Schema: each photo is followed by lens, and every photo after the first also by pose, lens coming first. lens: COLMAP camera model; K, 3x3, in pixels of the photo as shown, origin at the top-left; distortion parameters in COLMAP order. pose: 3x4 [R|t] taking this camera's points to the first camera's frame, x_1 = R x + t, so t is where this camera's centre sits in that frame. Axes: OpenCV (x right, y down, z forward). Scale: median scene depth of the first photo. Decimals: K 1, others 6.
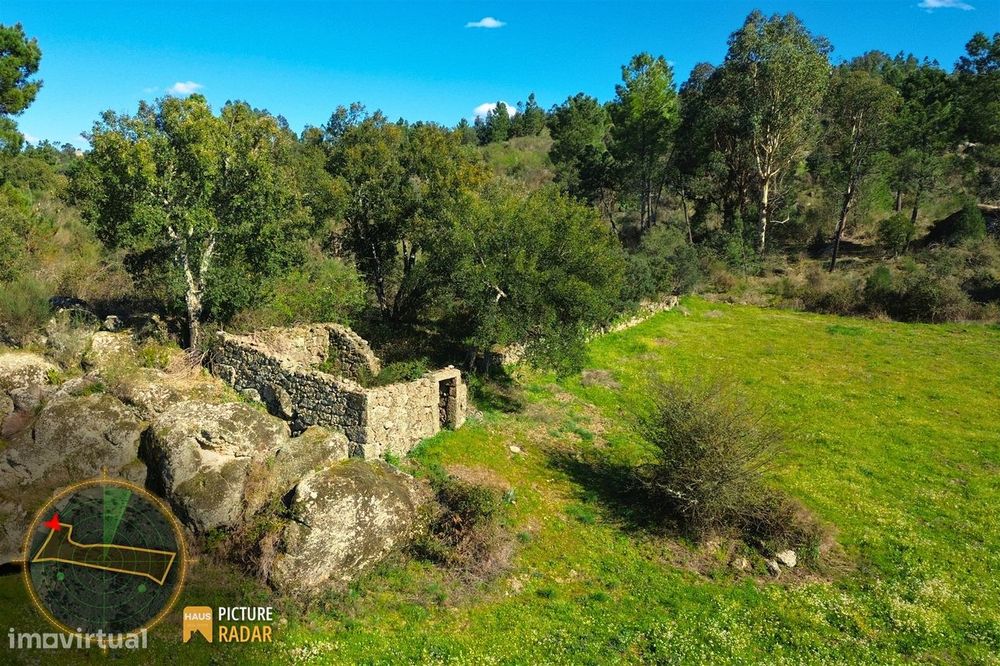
lens RADIAL K [[857.0, 0, 447.0], [0, 857.0, 318.5], [0, 0, 1]] dist [0.034179, -0.059924]
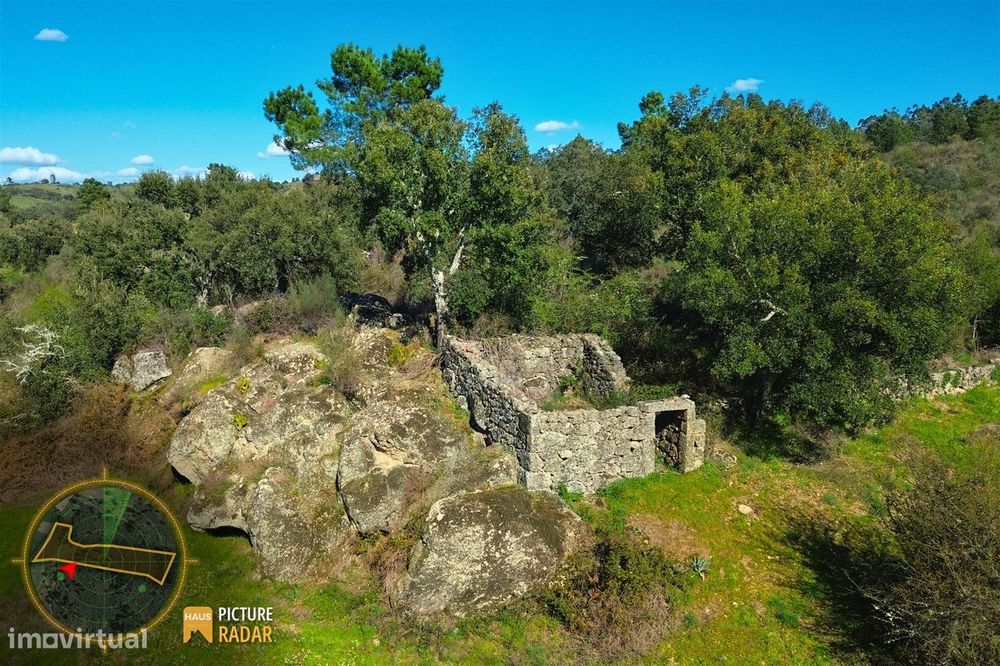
lens RADIAL K [[863.6, 0, 457.0], [0, 863.6, 314.9], [0, 0, 1]] dist [0.039151, -0.049767]
pose [[0.812548, 0.052503, -0.580525, 0.348118], [-0.055116, 0.998393, 0.013151, -0.023725], [0.580282, 0.021310, 0.814136, 0.212466]]
